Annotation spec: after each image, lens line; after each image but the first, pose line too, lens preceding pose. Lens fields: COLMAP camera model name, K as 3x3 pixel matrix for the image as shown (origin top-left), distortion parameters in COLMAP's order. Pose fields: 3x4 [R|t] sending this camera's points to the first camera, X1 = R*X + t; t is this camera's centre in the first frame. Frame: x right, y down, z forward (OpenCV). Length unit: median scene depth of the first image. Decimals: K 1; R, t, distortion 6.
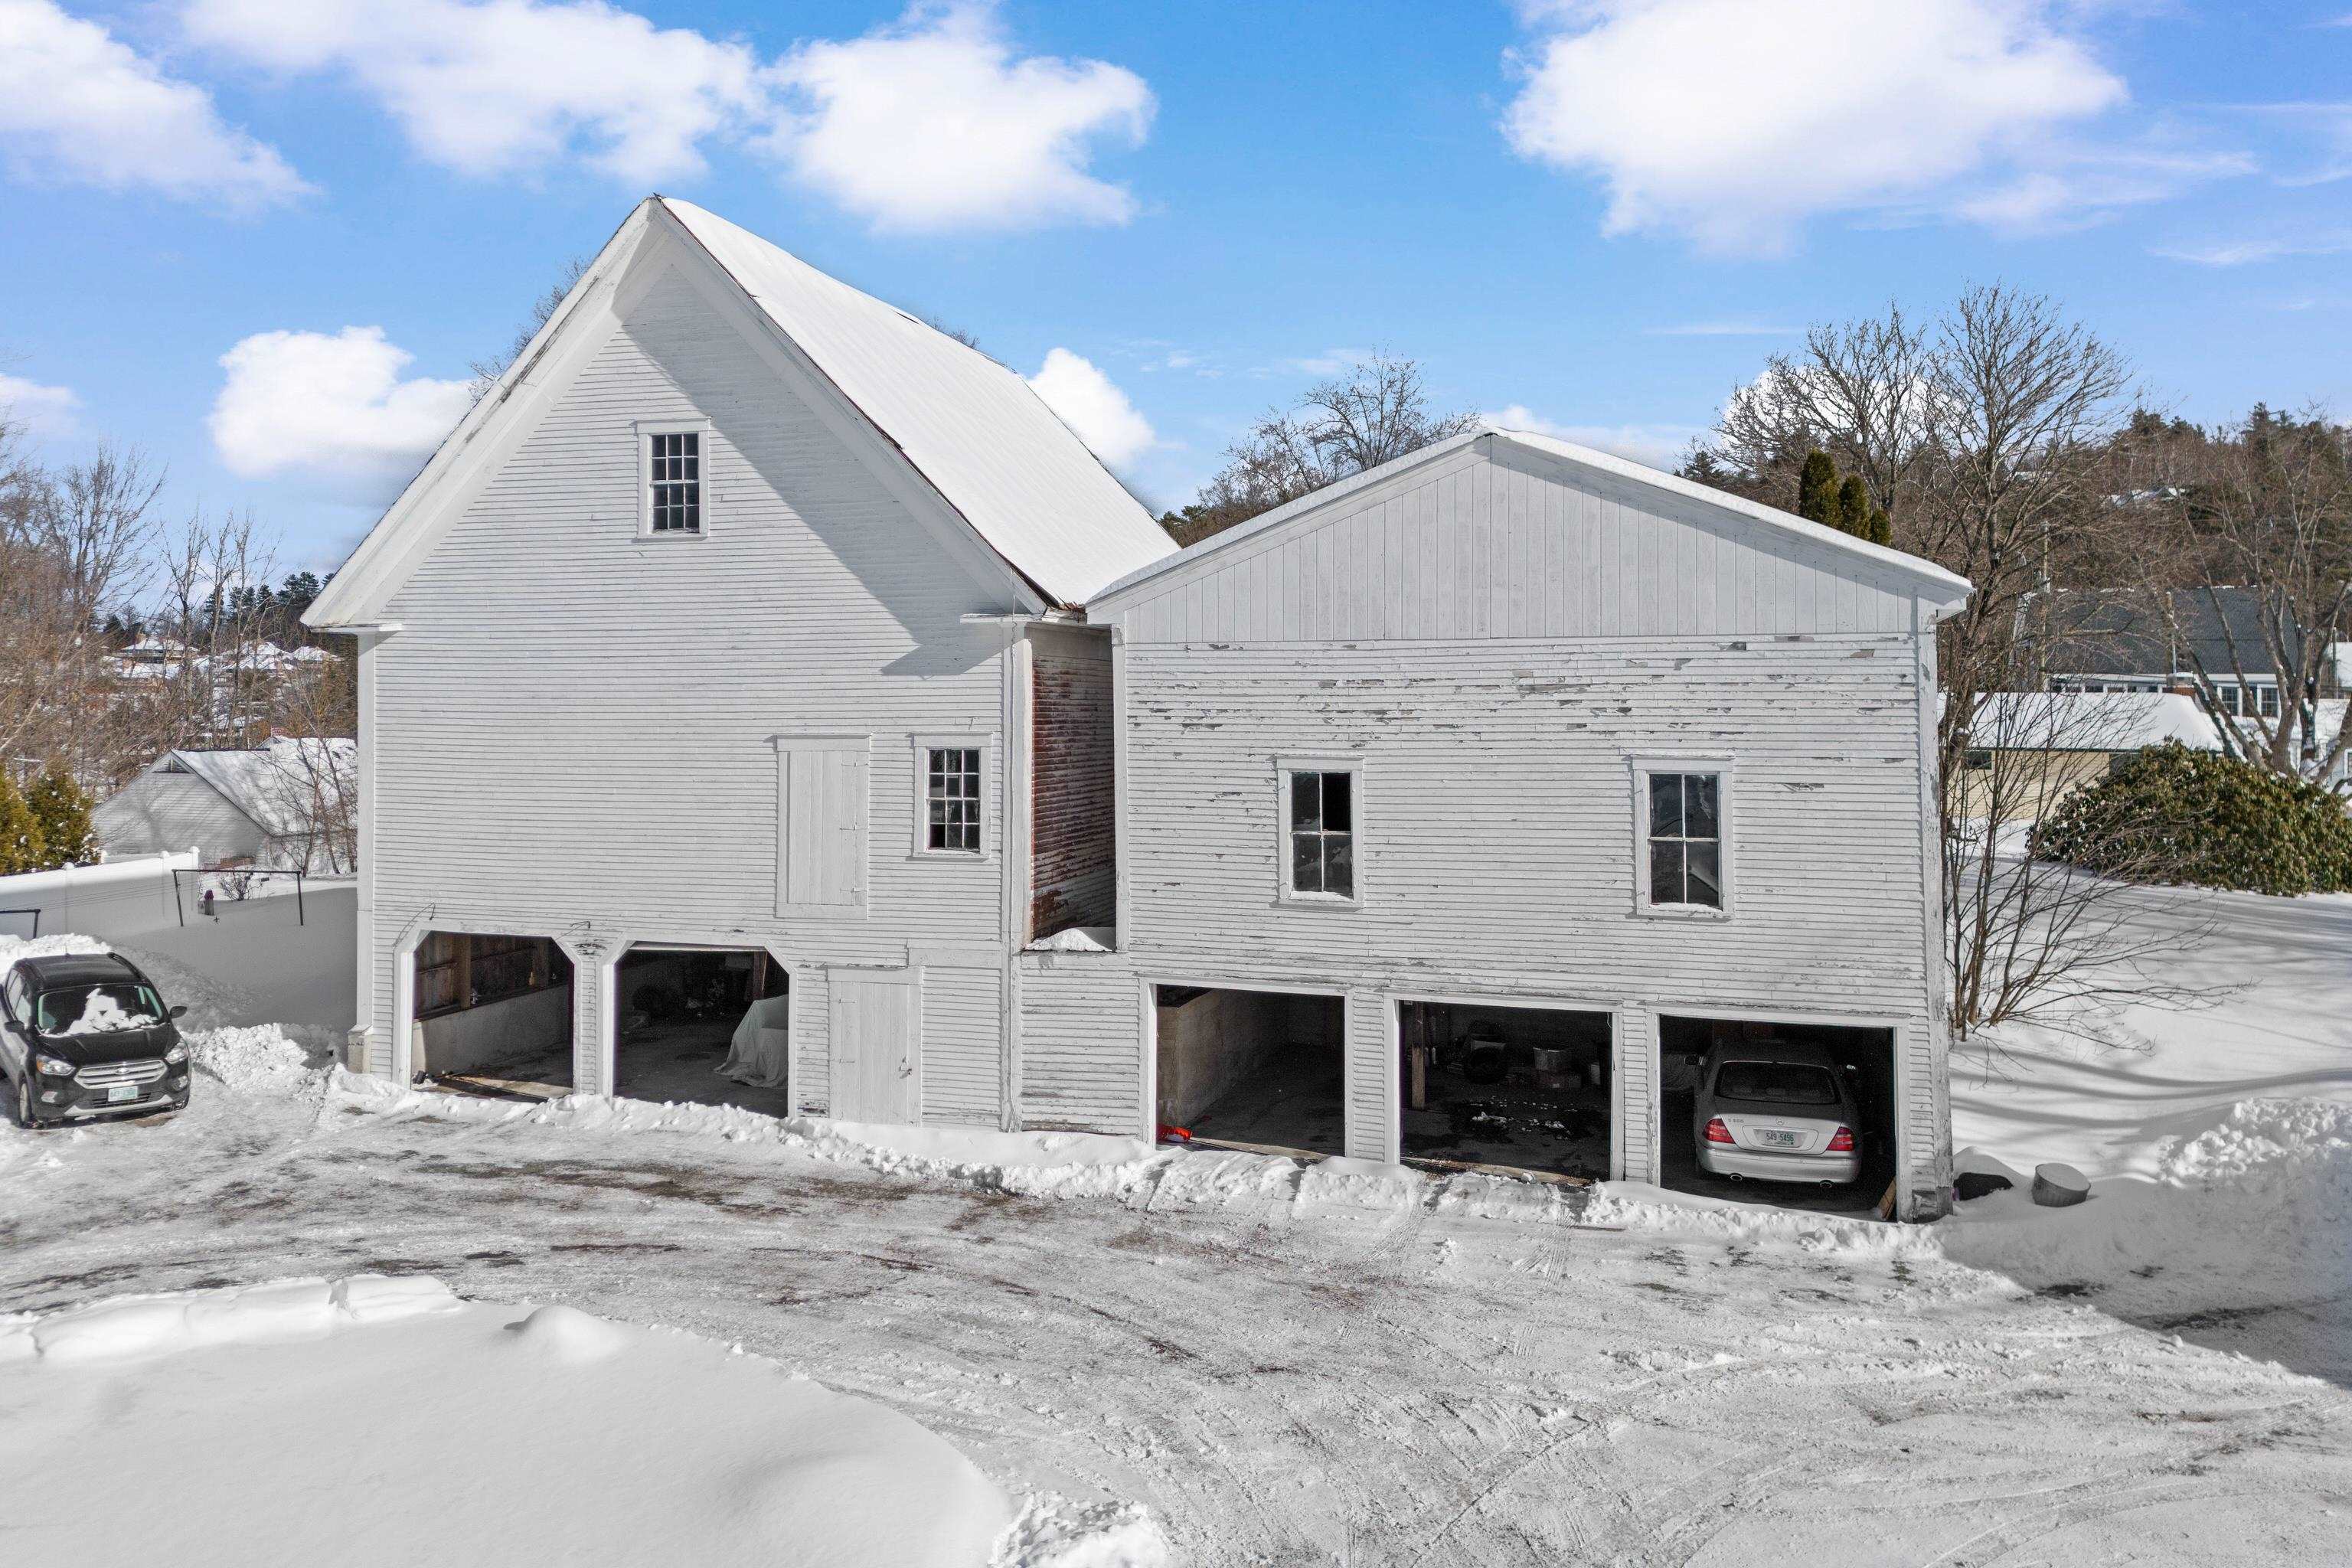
lens RADIAL K [[1708.3, 0, 1176.1], [0, 1708.3, 673.4], [0, 0, 1]] dist [0.108108, -0.111633]
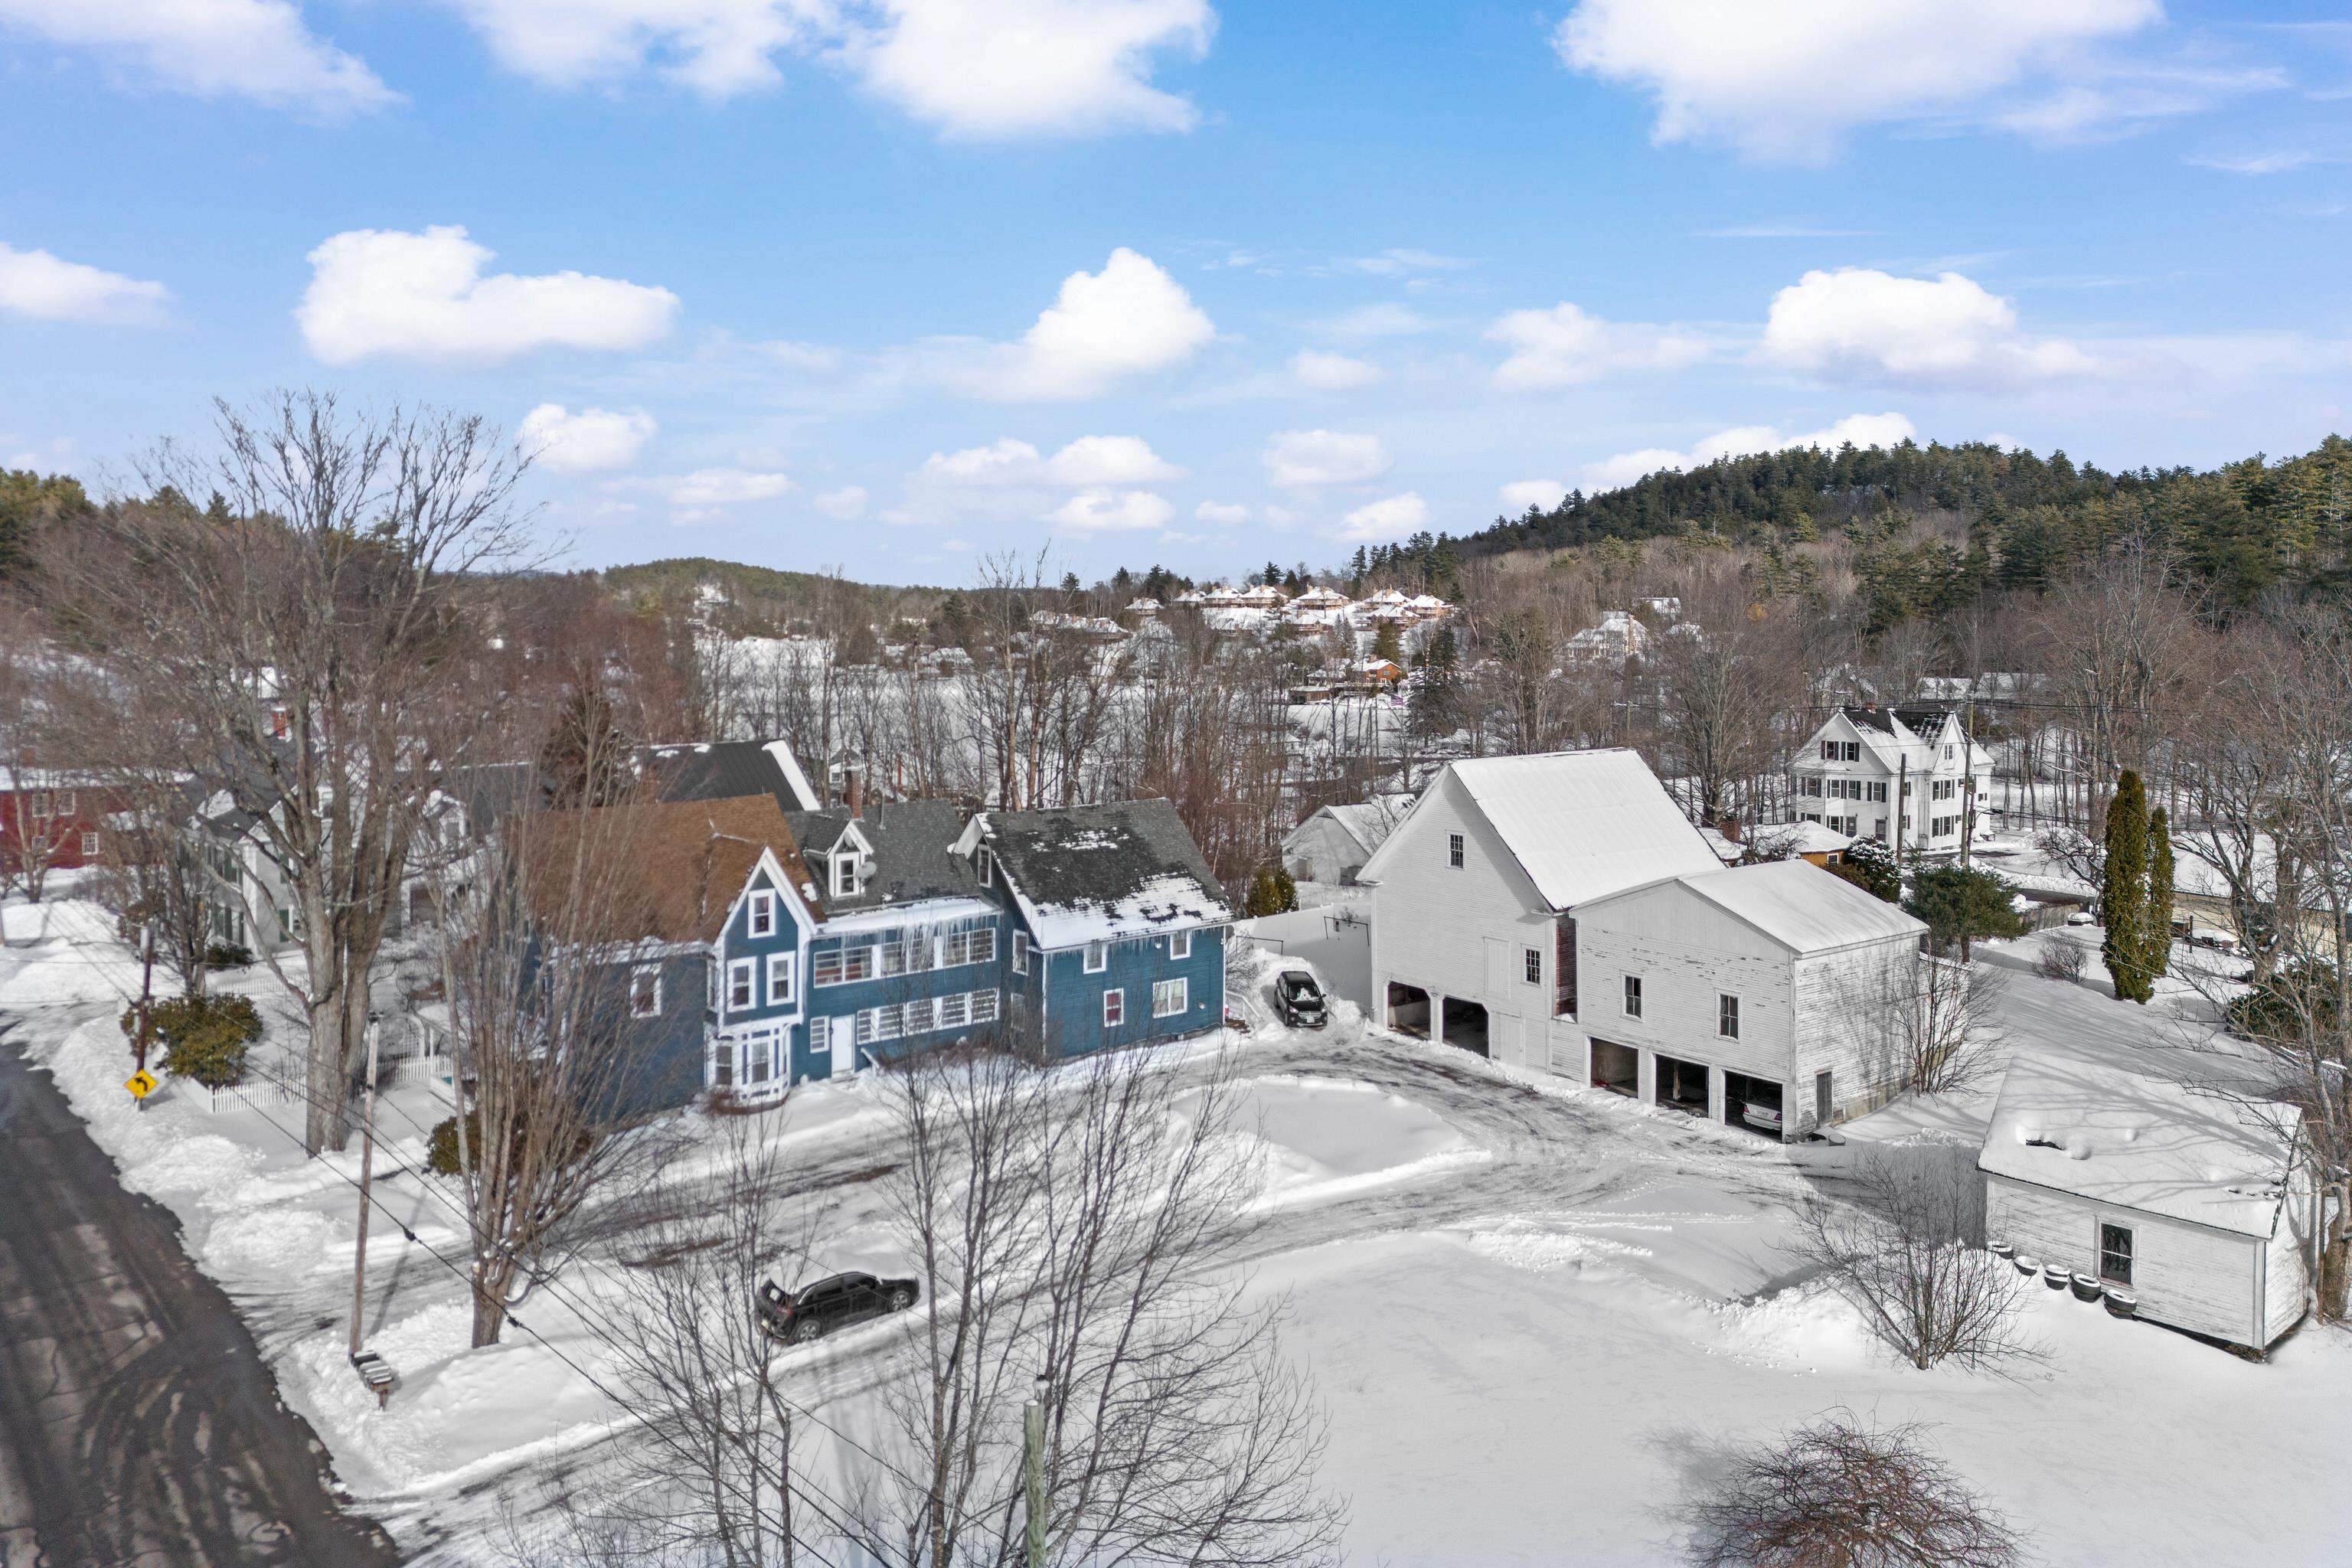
lens RADIAL K [[1704.4, 0, 1176.4], [0, 1704.4, 659.5], [0, 0, 1]] dist [0.110120, -0.107824]
pose [[0.818678, 0.012426, -0.574119, 1.152357], [0.014239, 0.999019, 0.041927, -0.638540], [0.574077, -0.042500, 0.817698, -1.950686]]
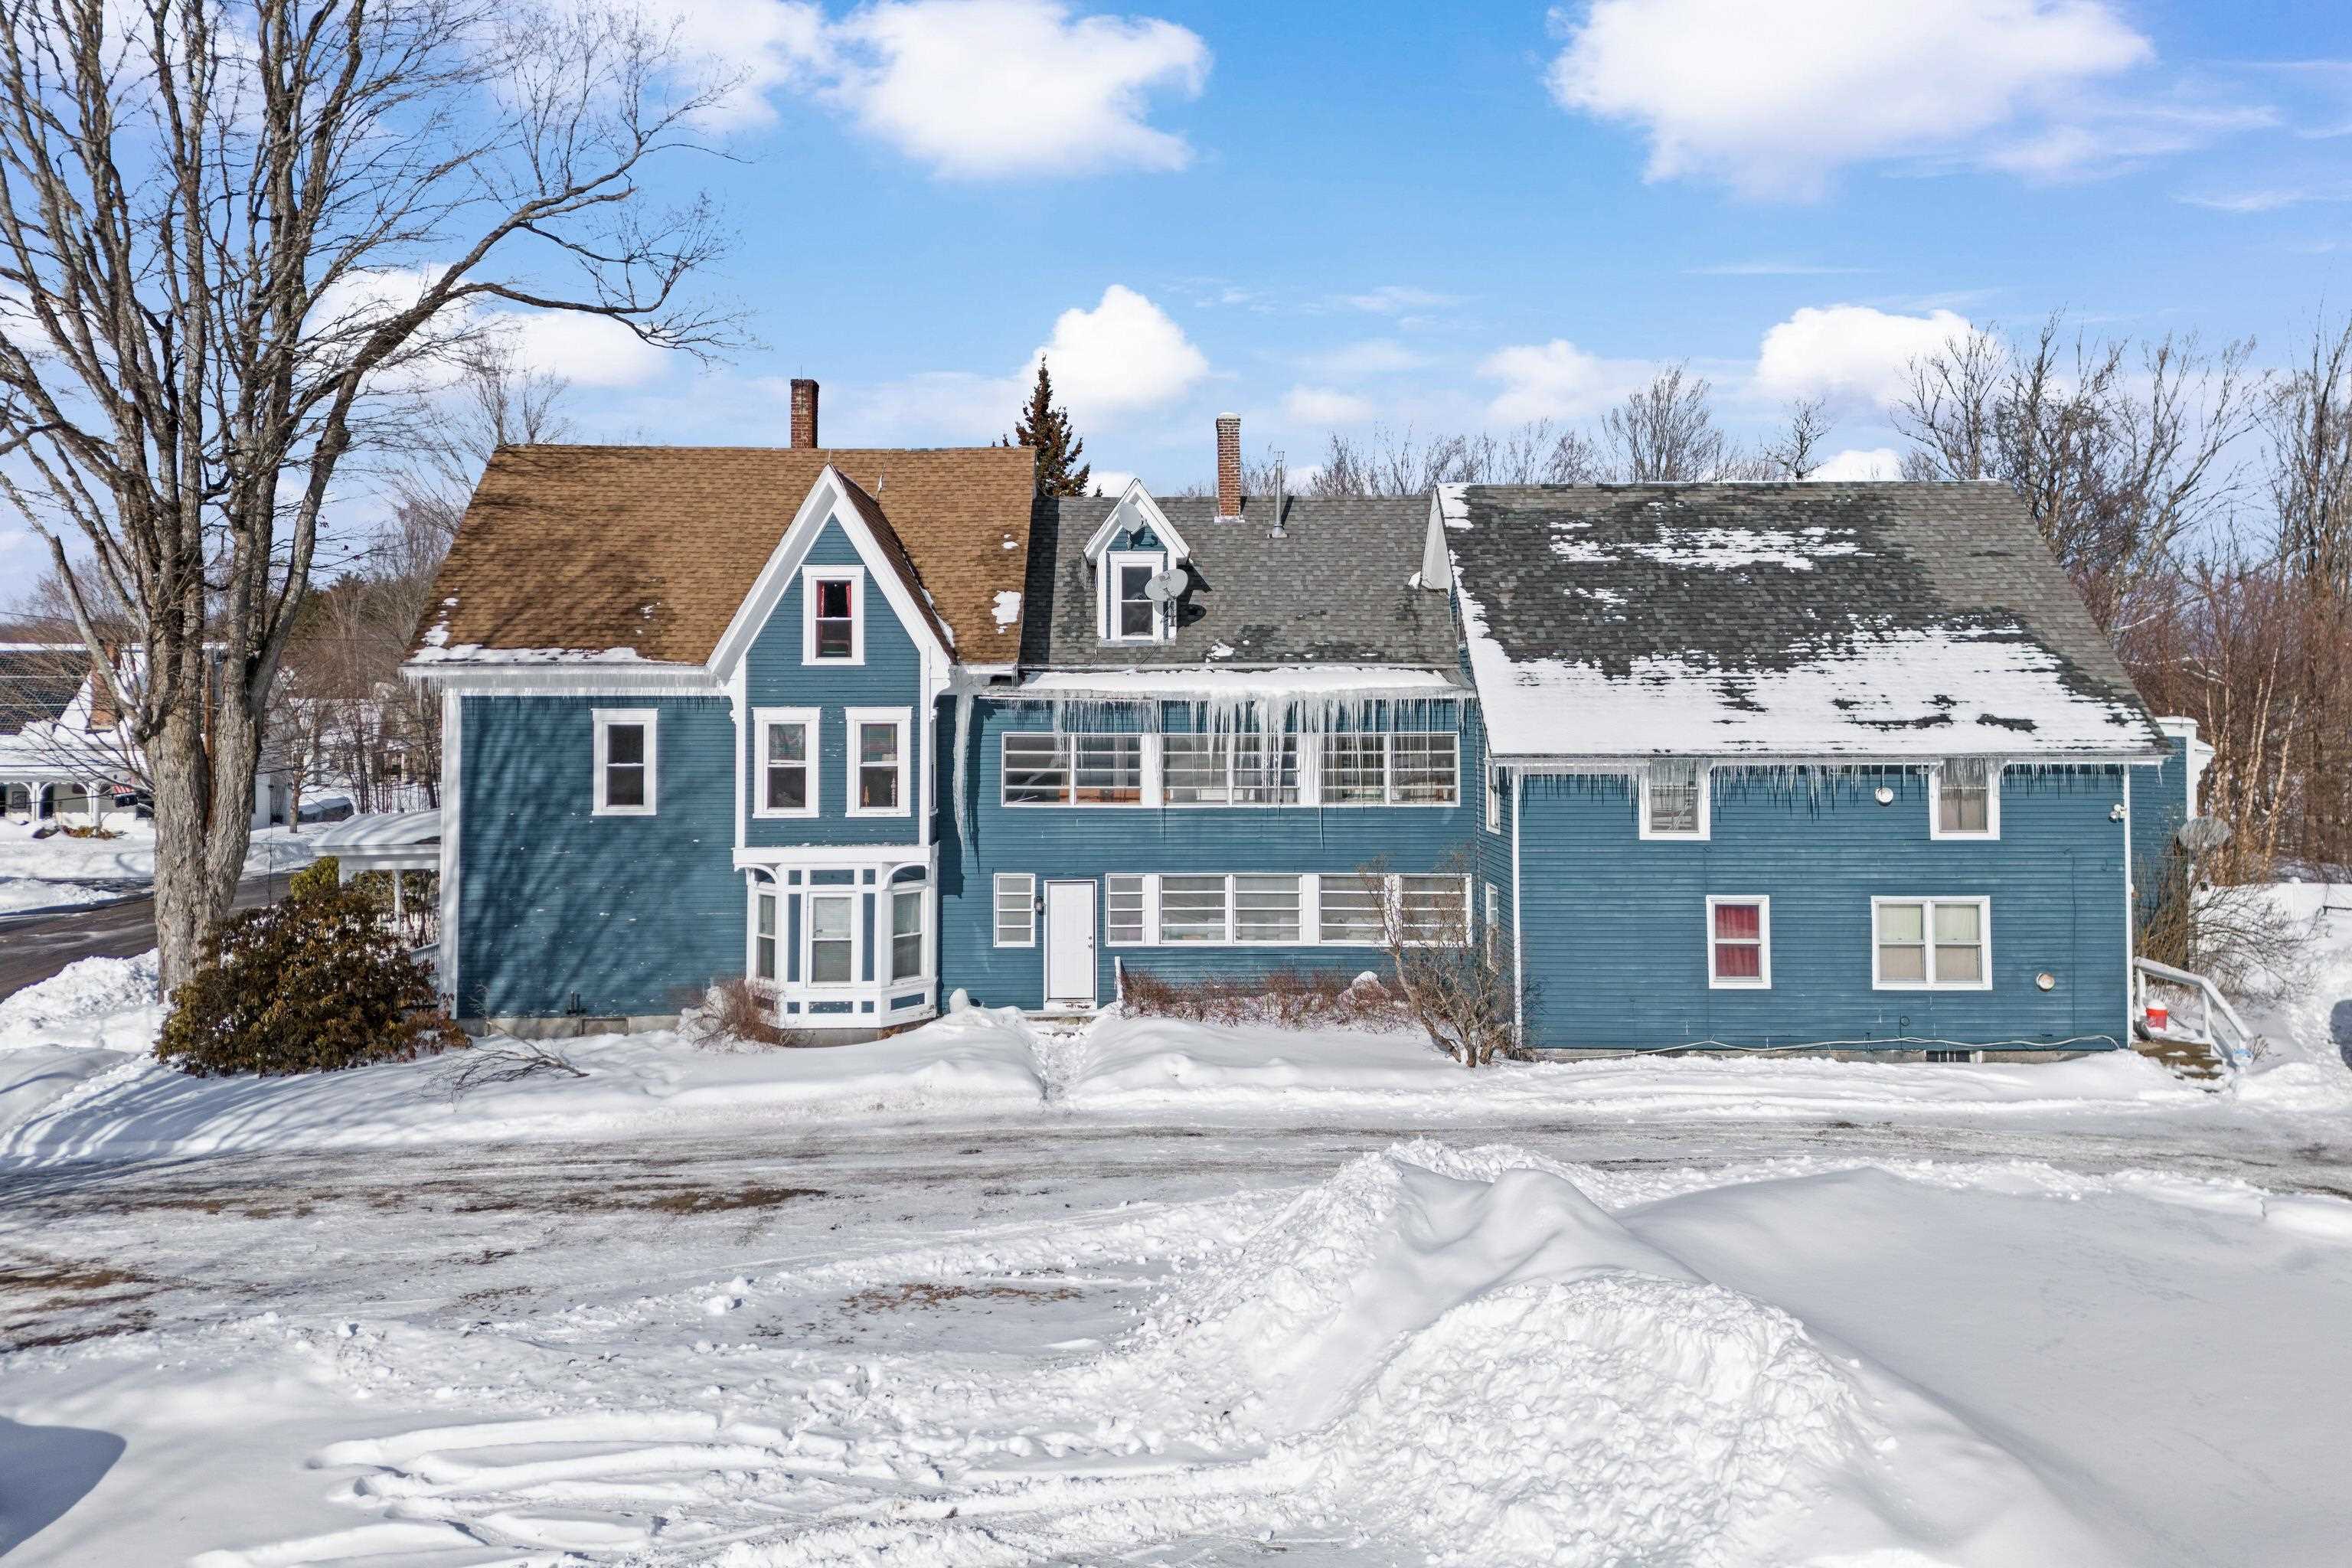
lens RADIAL K [[1708.3, 0, 1176.1], [0, 1708.3, 673.4], [0, 0, 1]] dist [0.108108, -0.111633]
pose [[0.282884, -0.029912, -0.958688, 0.286455], [0.025431, 0.999396, -0.023678, -0.018478], [0.958817, -0.017683, 0.283474, -0.131260]]
